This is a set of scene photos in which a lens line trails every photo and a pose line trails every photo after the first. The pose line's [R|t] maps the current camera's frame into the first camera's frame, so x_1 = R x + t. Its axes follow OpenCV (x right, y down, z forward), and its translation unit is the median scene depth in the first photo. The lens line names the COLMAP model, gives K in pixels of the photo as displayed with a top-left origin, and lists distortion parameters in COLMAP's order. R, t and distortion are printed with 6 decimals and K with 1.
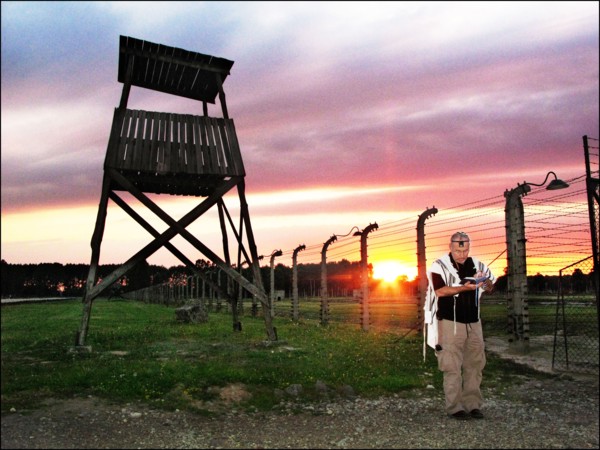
lens RADIAL K [[587.4, 0, 300.0], [0, 587.4, 225.0], [0, 0, 1]] dist [-0.510166, -0.005892]
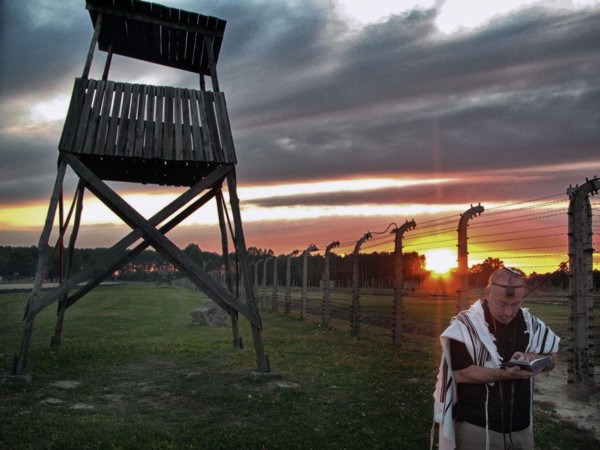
lens RADIAL K [[580.9, 0, 300.0], [0, 580.9, 225.0], [0, 0, 1]] dist [-0.347569, 0.021802]
pose [[0.995603, 0.020699, -0.091354, 0.065251], [-0.019001, 0.999631, 0.019420, -0.016939], [0.091722, -0.017599, 0.995629, 0.215922]]
